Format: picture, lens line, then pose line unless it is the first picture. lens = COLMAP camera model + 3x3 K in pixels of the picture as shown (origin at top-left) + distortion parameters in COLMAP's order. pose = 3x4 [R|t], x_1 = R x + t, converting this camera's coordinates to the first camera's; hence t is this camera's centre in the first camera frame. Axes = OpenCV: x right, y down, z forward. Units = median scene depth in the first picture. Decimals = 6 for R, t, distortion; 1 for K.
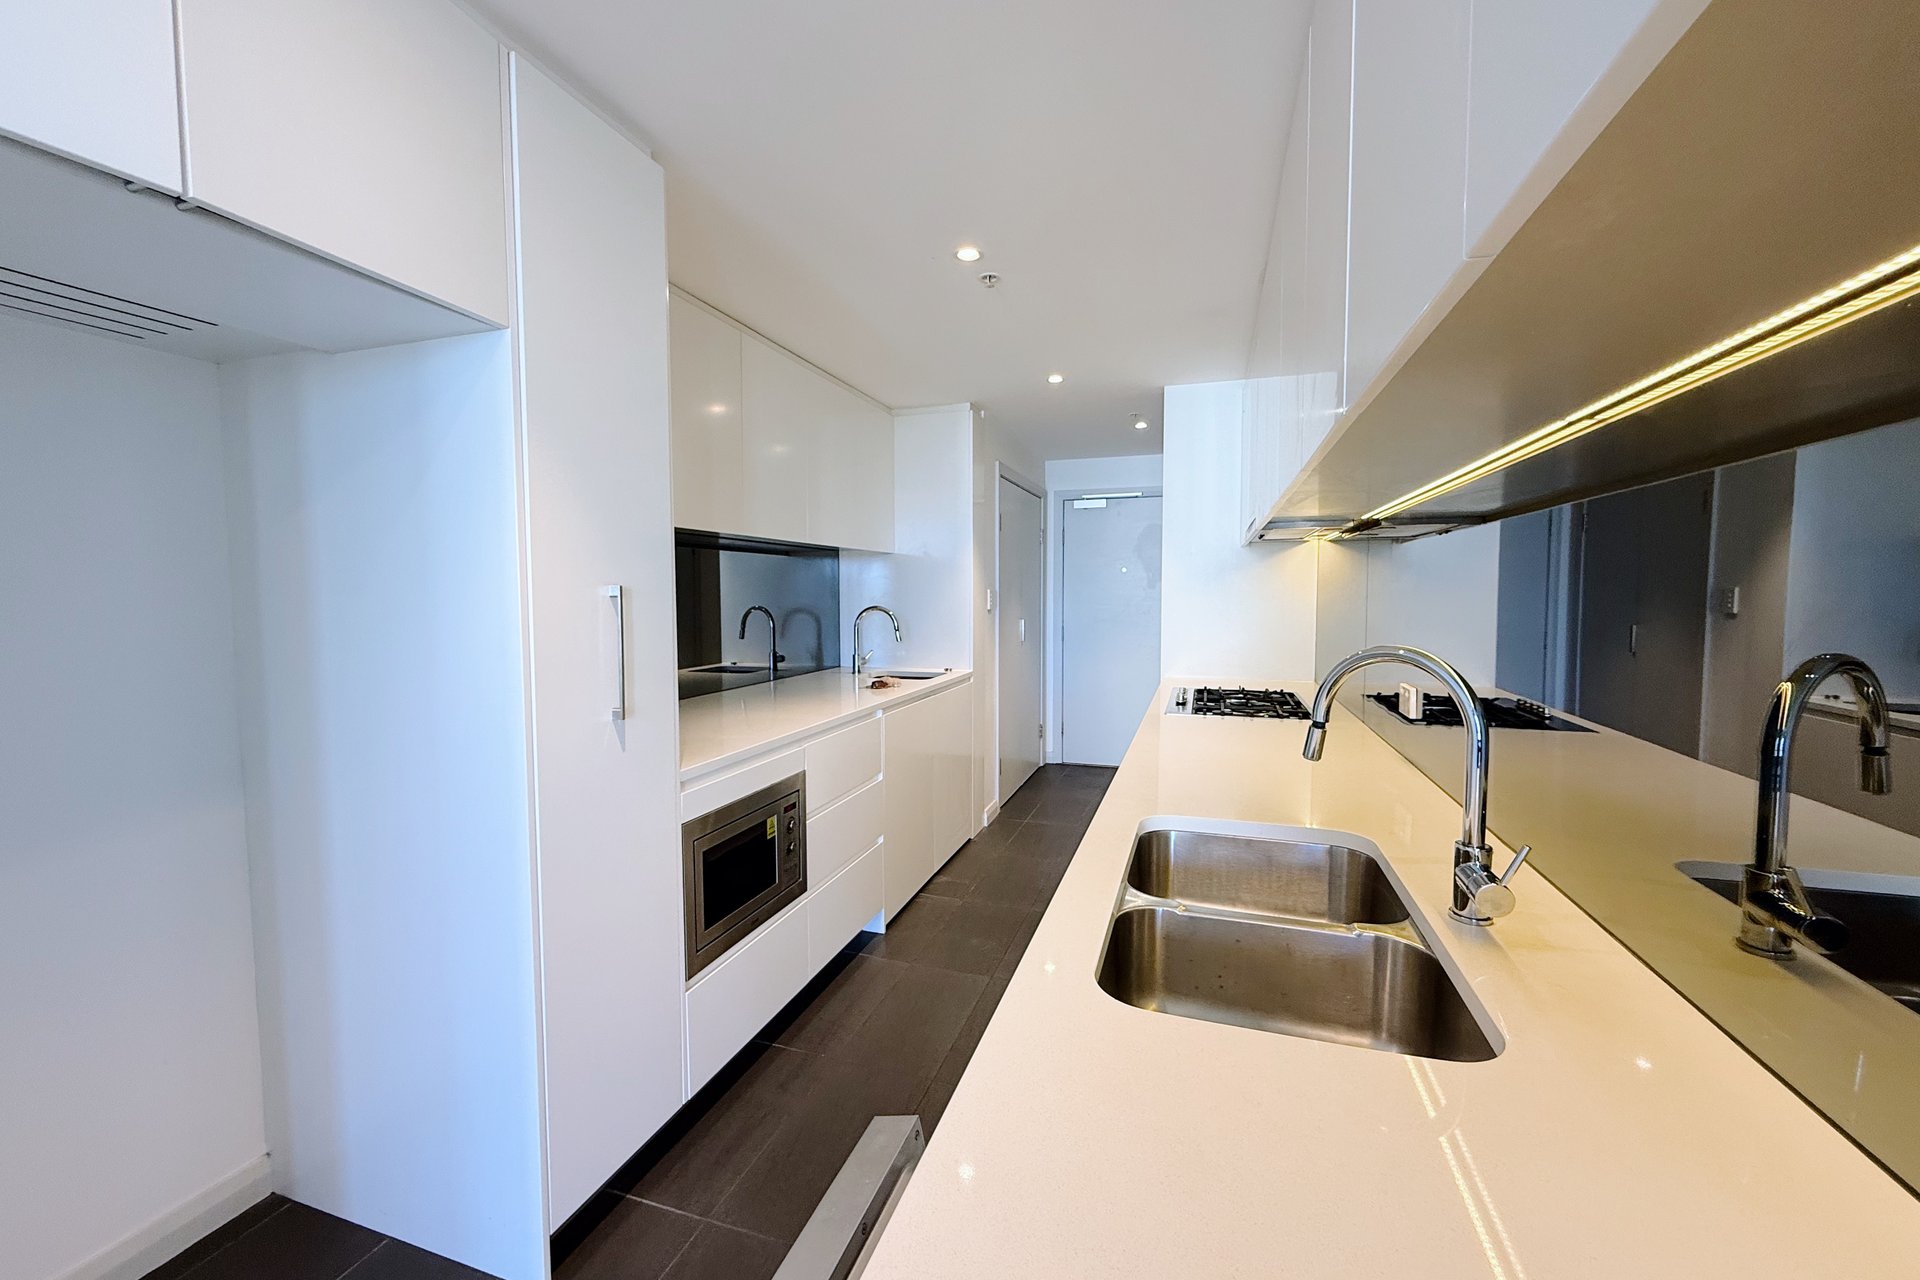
lens RADIAL K [[759.1, 0, 960.0], [0, 759.1, 640.0], [0, 0, 1]] dist [-0.000952, -0.000058]
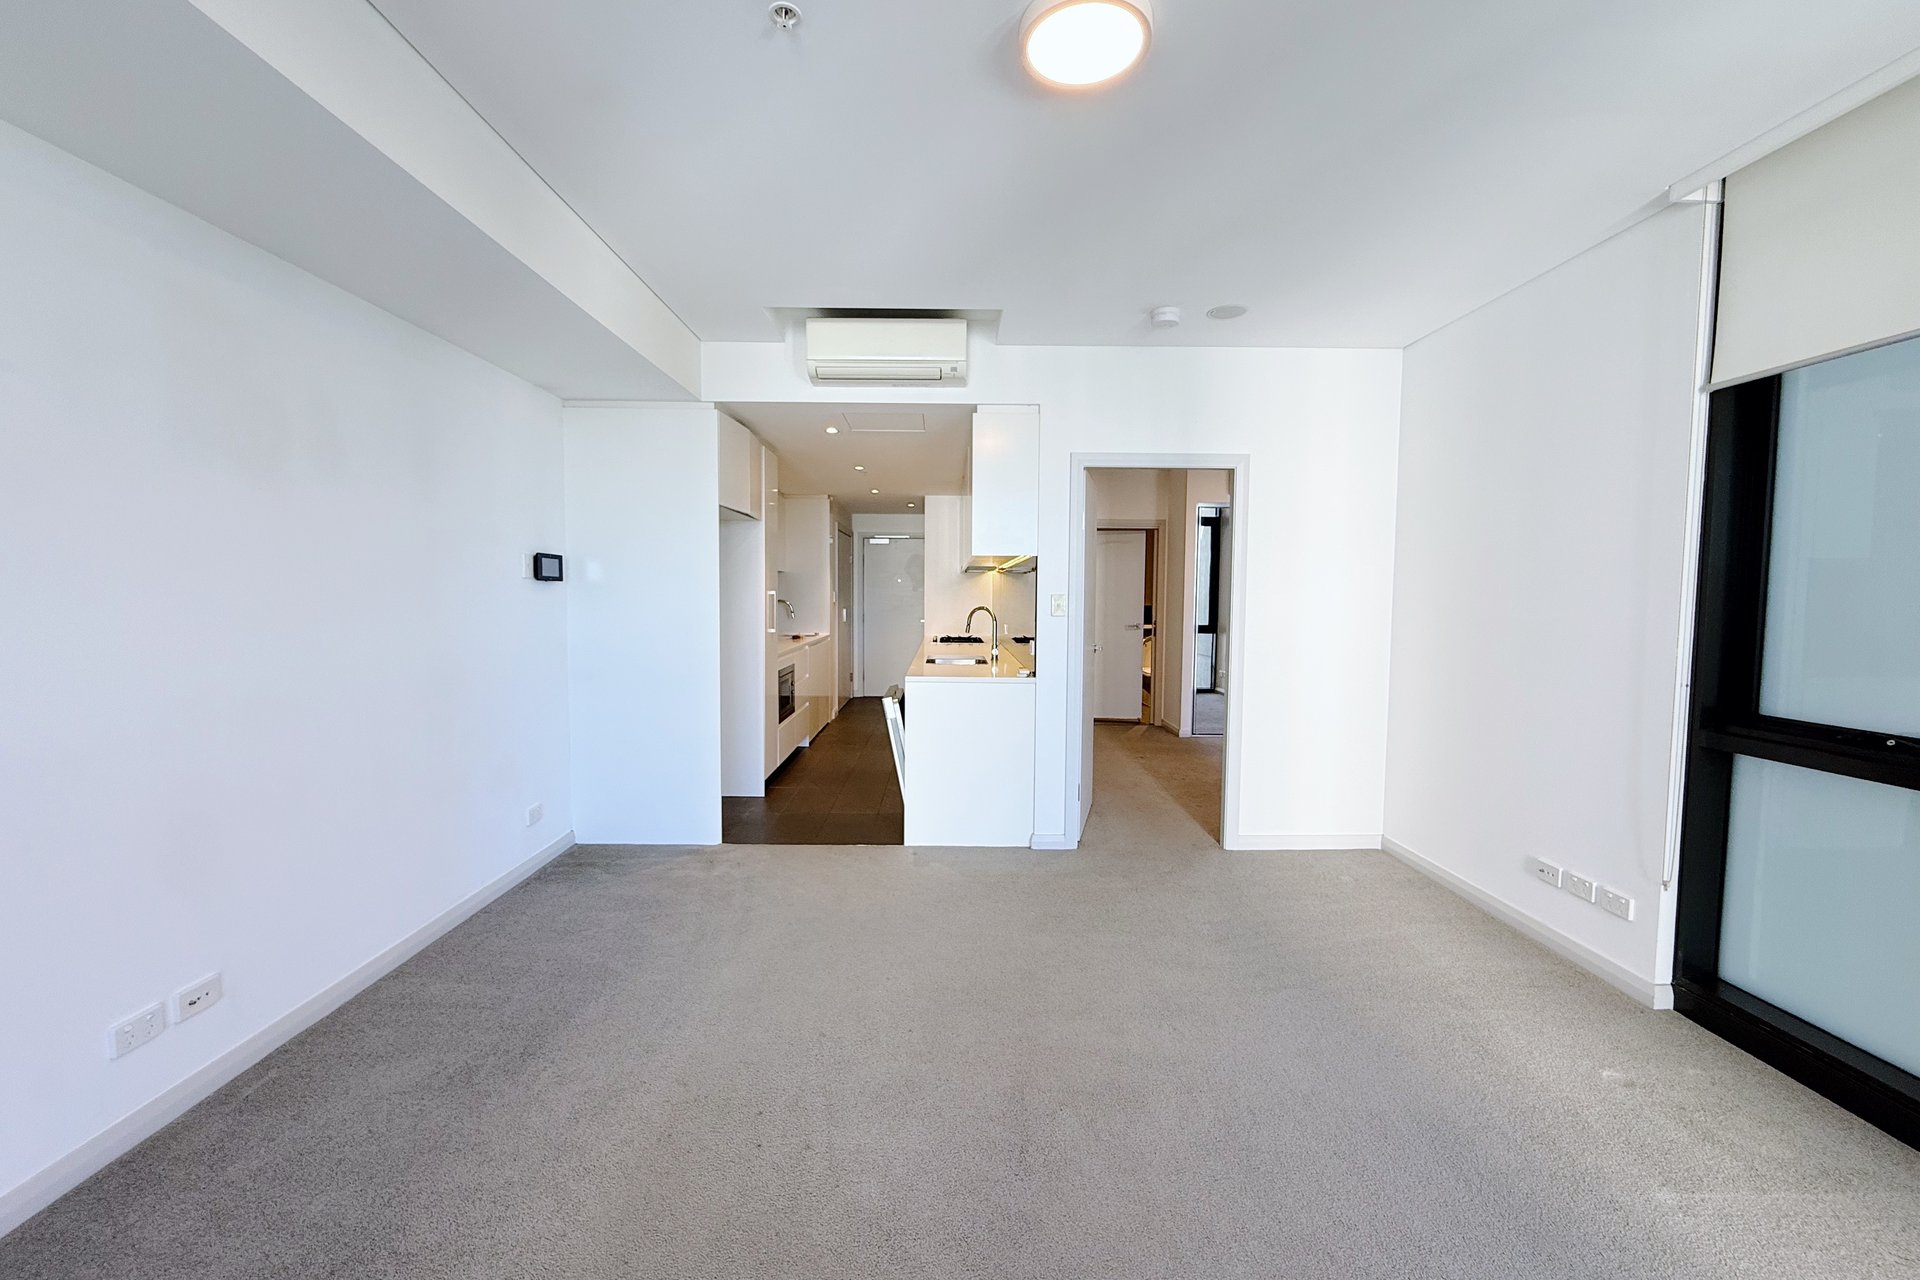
lens RADIAL K [[759.1, 0, 960.0], [0, 759.1, 640.0], [0, 0, 1]] dist [-0.000952, -0.000058]
pose [[0.945392, -0.009916, 0.325785, -0.287135], [0.009847, 0.999950, 0.001862, 0.053112], [-0.325787, 0.001447, 0.945442, -0.890510]]
